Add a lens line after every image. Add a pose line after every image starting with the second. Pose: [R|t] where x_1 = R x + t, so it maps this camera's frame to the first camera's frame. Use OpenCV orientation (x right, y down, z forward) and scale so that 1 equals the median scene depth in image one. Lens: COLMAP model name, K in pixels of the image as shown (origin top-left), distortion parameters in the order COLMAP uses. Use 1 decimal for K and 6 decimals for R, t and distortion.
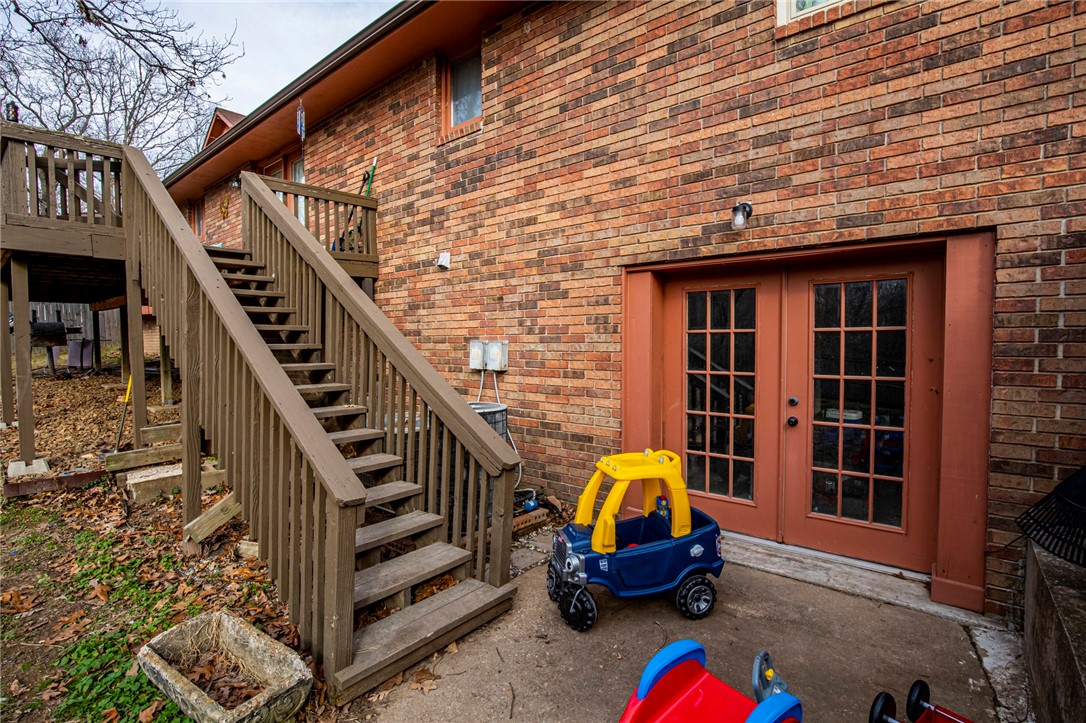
lens RADIAL K [[504.7, 0, 541.0], [0, 504.7, 360.8], [0, 0, 1]] dist [-0.033005, 0.005026]
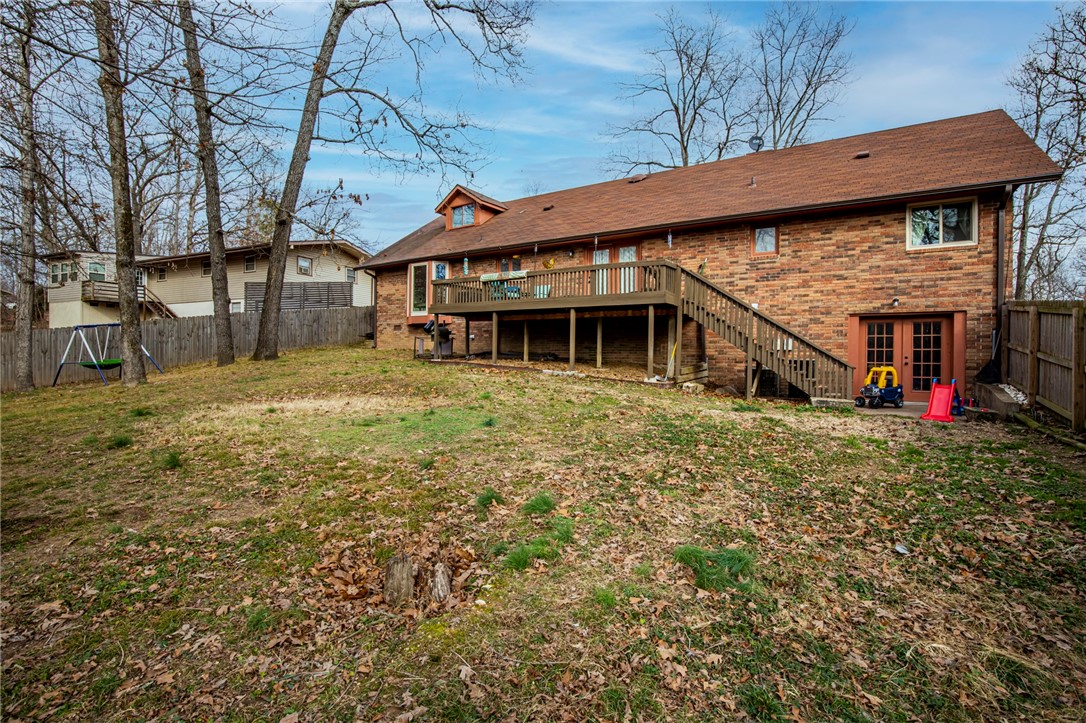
lens RADIAL K [[504.7, 0, 544.2], [0, 504.7, 358.4], [0, 0, 1]] dist [-0.033005, 0.005026]
pose [[0.994260, 0.009625, 0.106561, -2.102927], [-0.006546, 0.999552, -0.029202, 0.189034], [-0.106794, 0.028337, 0.993877, -1.892645]]
